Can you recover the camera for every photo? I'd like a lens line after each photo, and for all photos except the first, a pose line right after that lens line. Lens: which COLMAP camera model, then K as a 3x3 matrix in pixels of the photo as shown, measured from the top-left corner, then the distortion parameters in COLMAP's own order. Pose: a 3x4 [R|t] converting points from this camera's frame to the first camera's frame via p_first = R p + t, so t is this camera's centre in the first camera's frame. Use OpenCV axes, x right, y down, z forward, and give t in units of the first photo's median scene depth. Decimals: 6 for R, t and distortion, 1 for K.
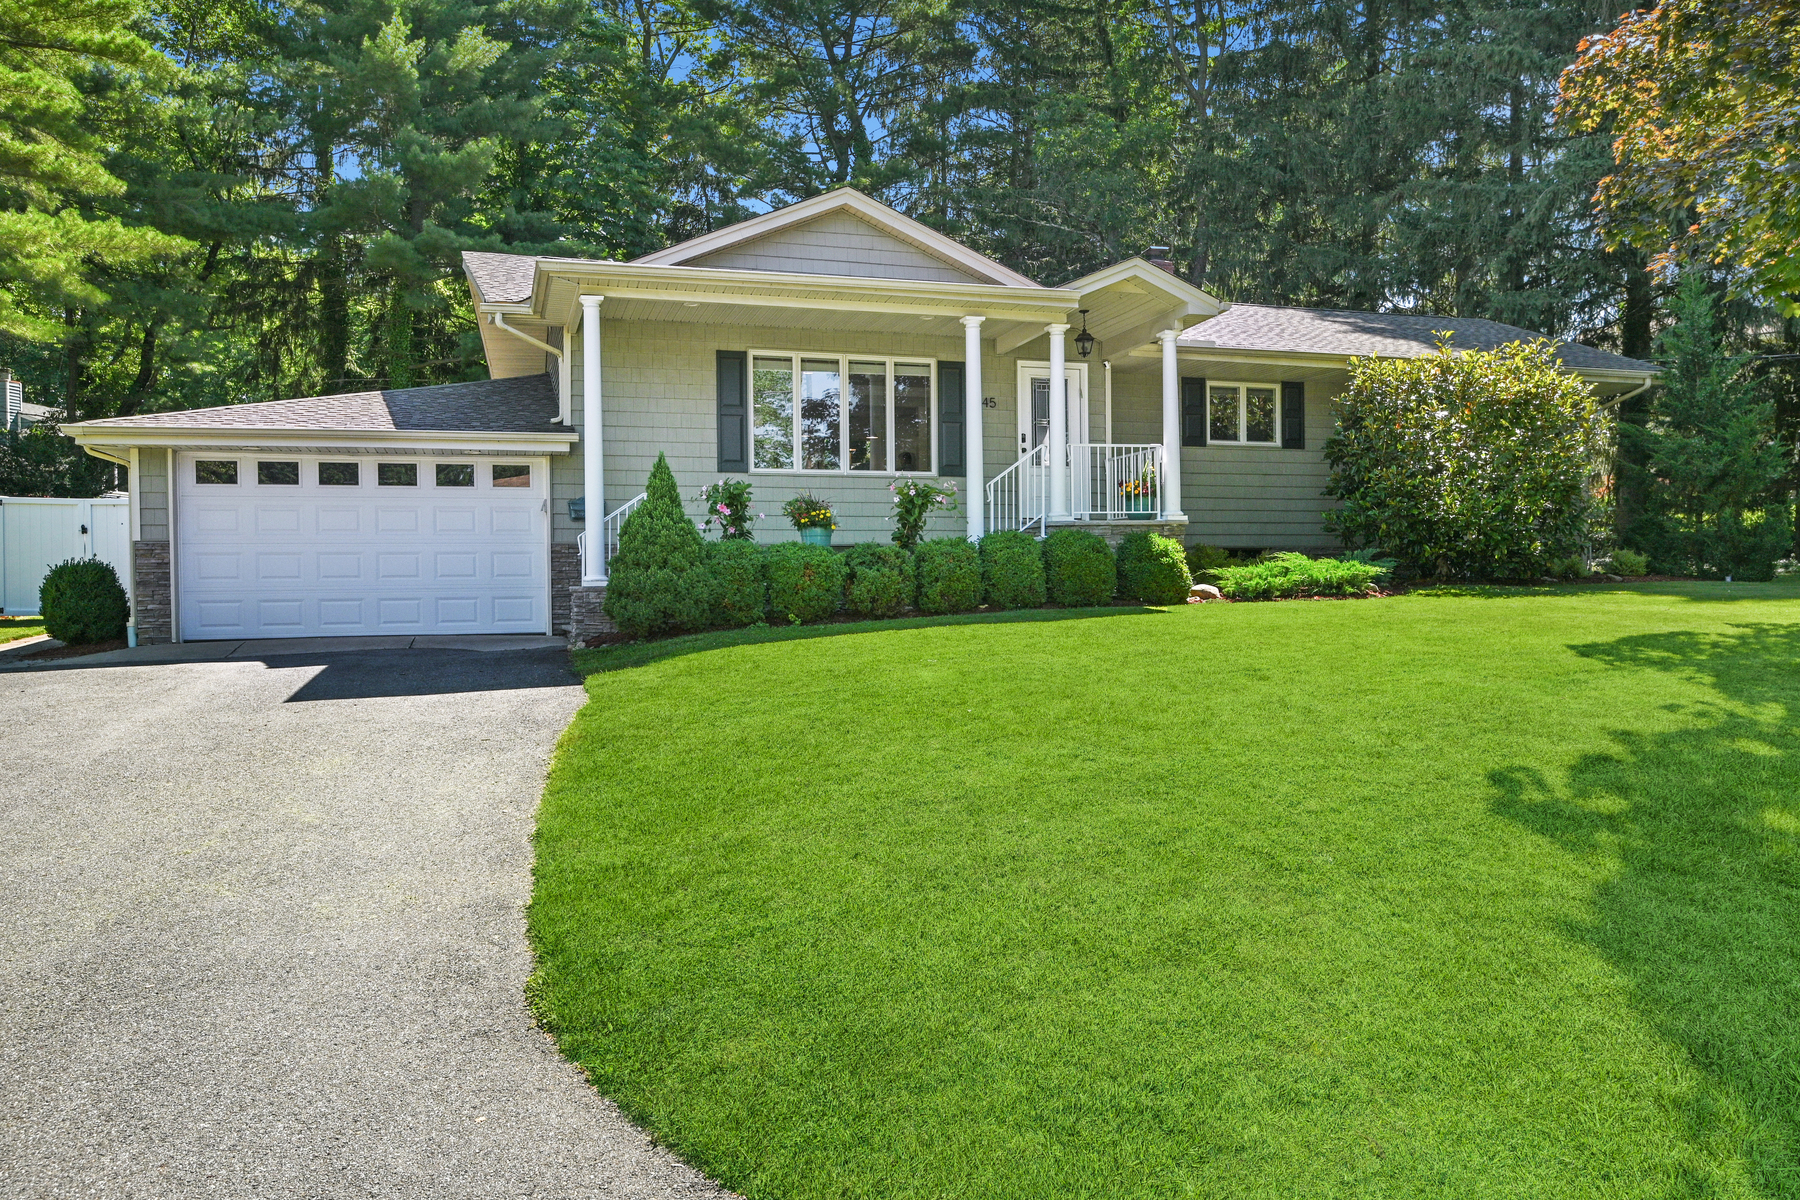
lens RADIAL K [[1285.6, 0, 900.0], [0, 1285.6, 600.0], [0, 0, 1]] dist [0.000060, -0.002033]
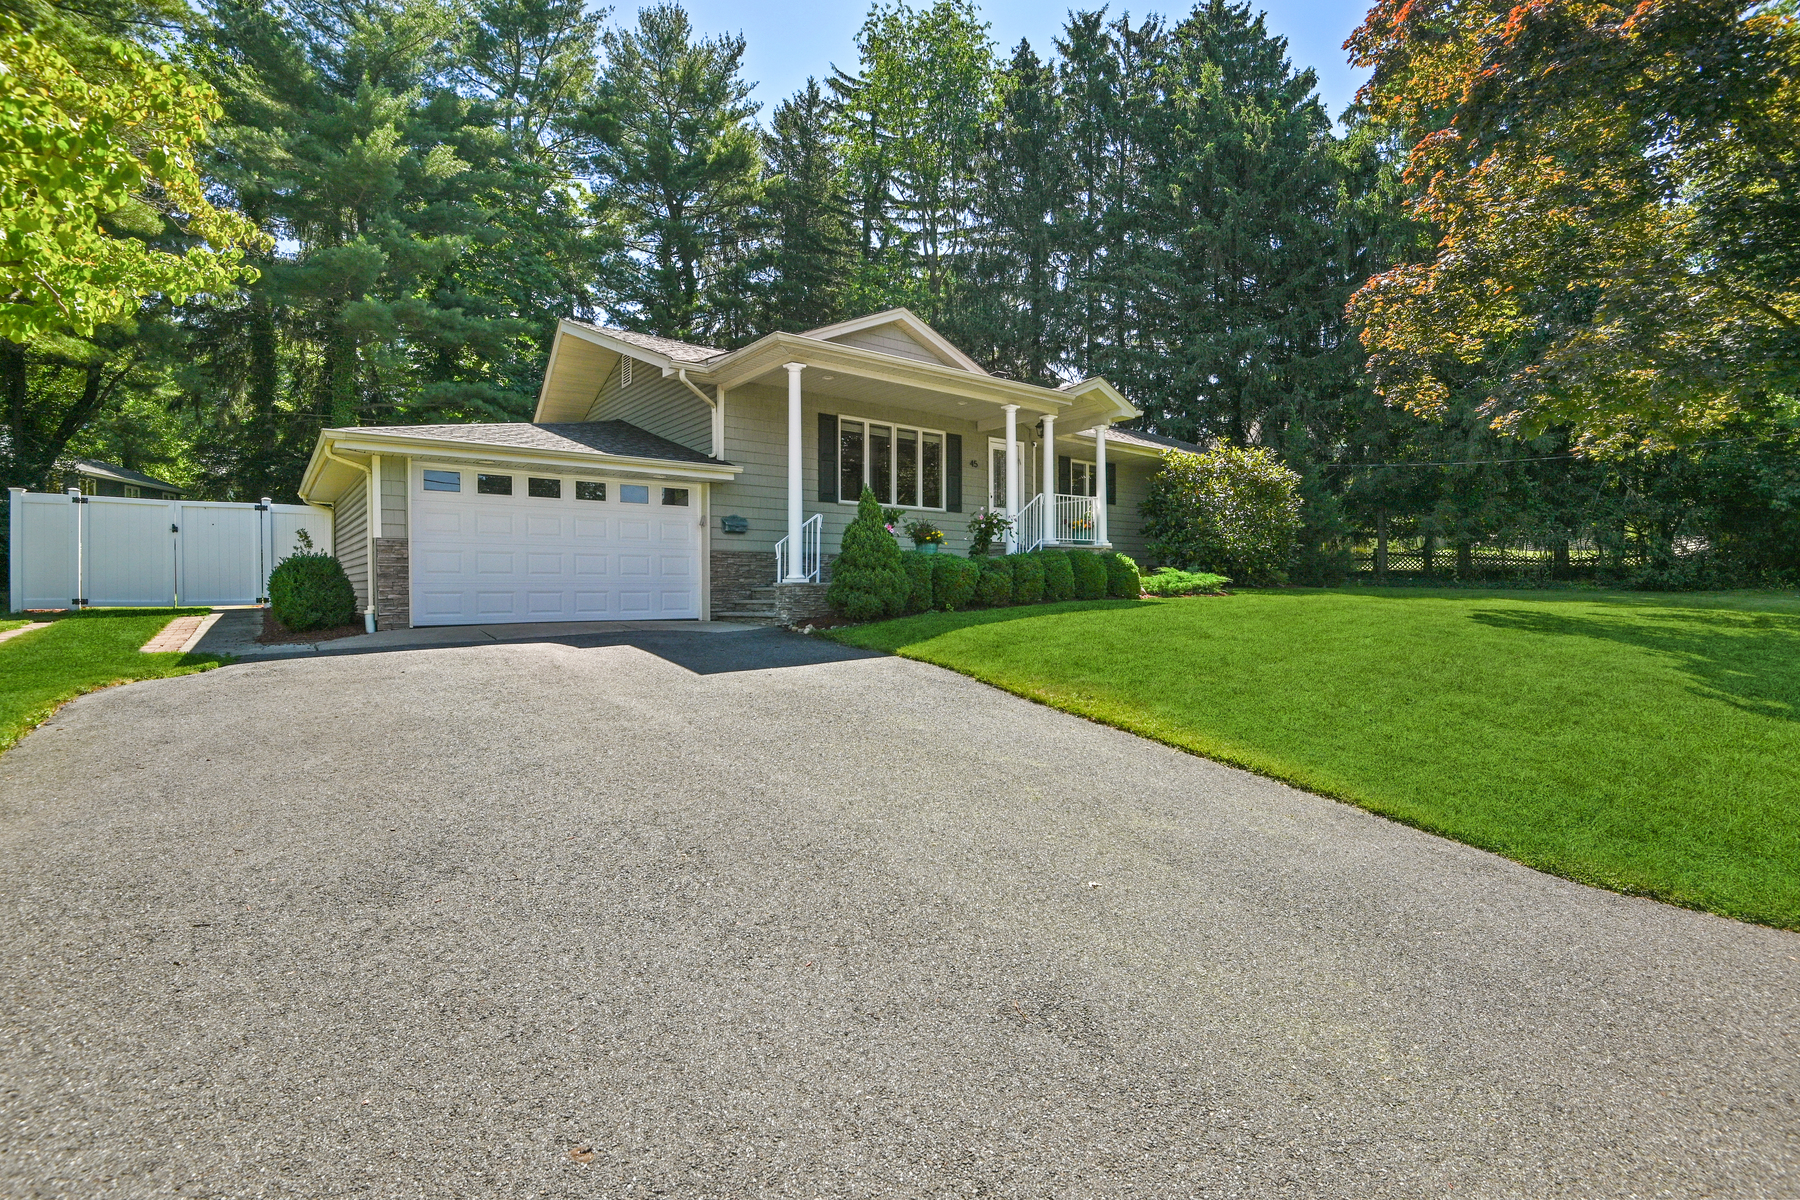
lens RADIAL K [[838.9, 0, 909.2], [0, 838.9, 596.2], [0, 0, 1]] dist [-0.012905, -0.000570]
pose [[0.929645, 0.005970, 0.368408, -0.383212], [-0.003231, 0.999962, -0.008050, 0.008327], [-0.368442, 0.006293, 0.929629, 0.134227]]
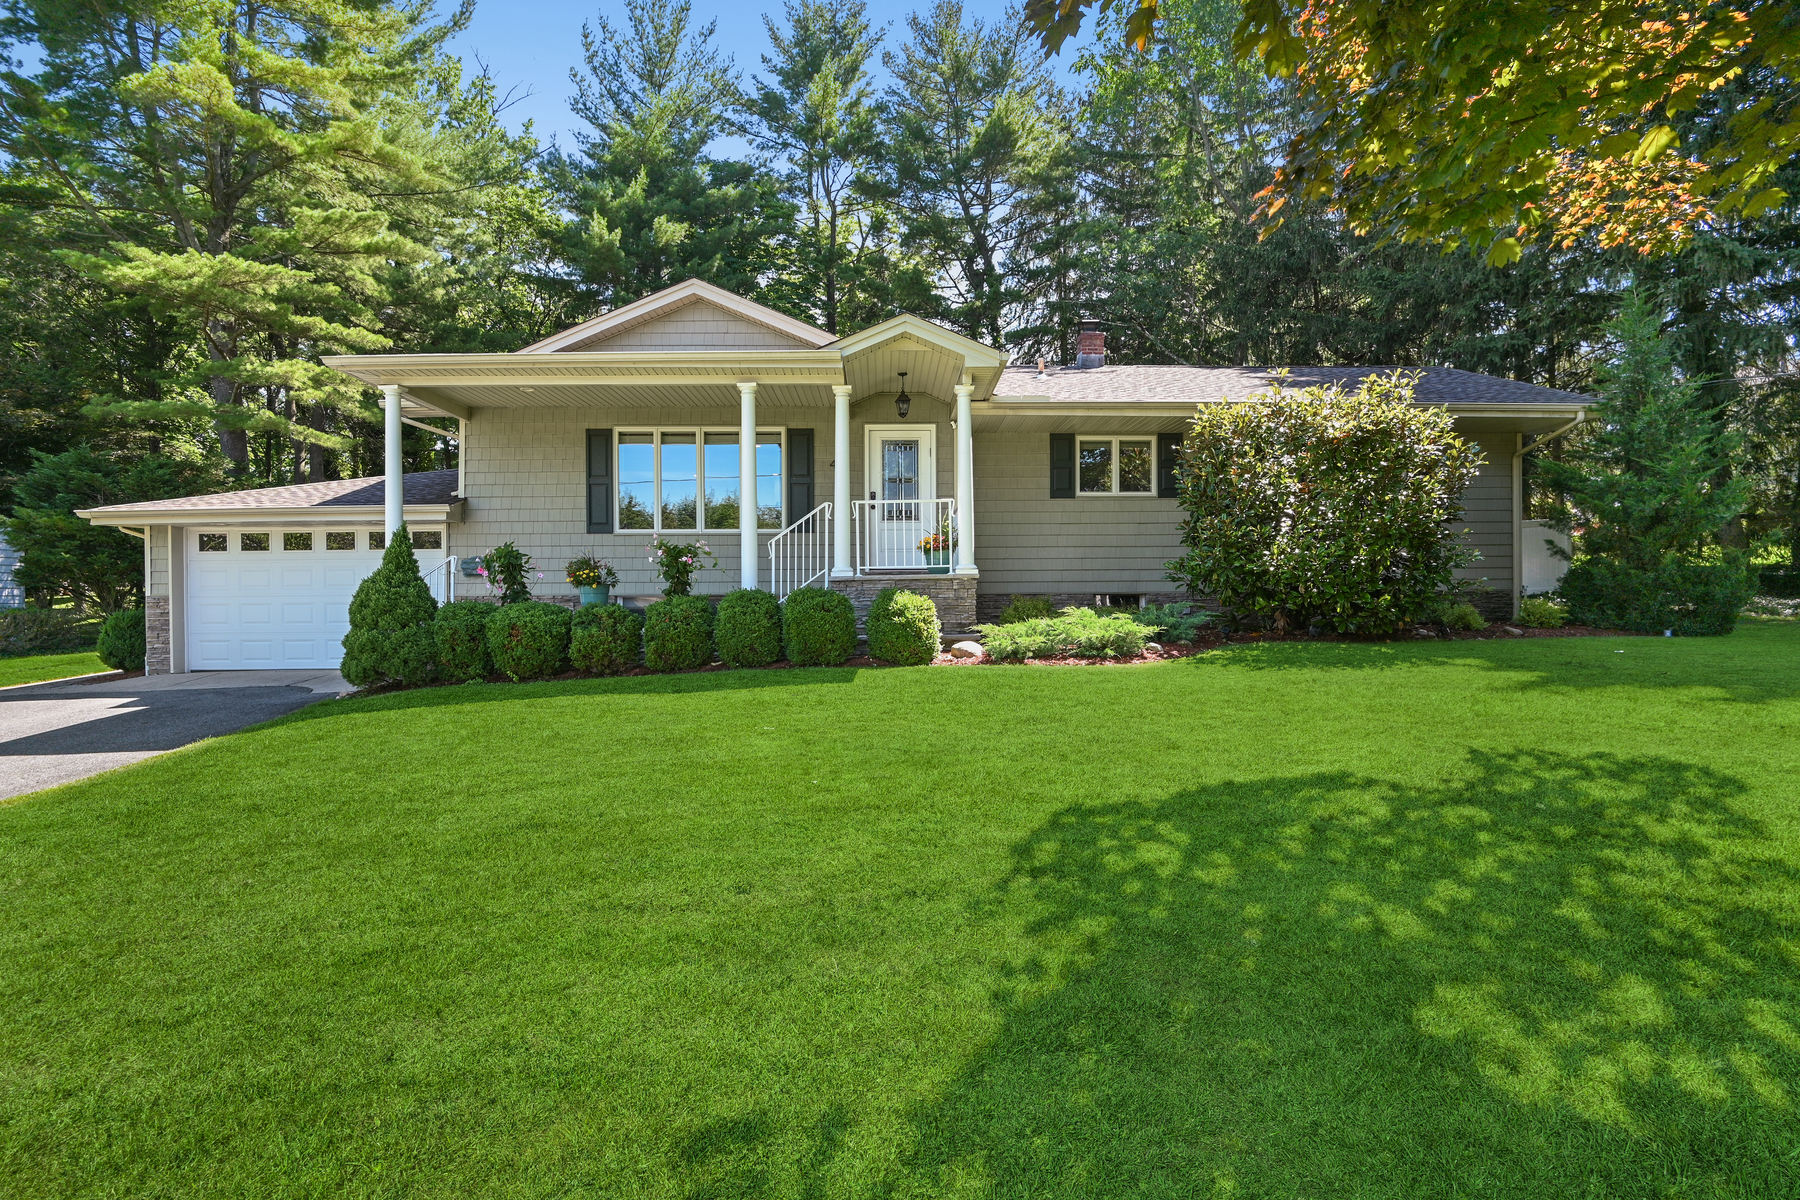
lens RADIAL K [[838.9, 0, 909.2], [0, 838.9, 596.2], [0, 0, 1]] dist [-0.012905, -0.000570]
pose [[0.960019, 0.004104, -0.279906, 0.351924], [-0.005922, 0.999967, -0.005650, -0.040625], [0.279874, 0.007081, 0.960011, 0.357331]]
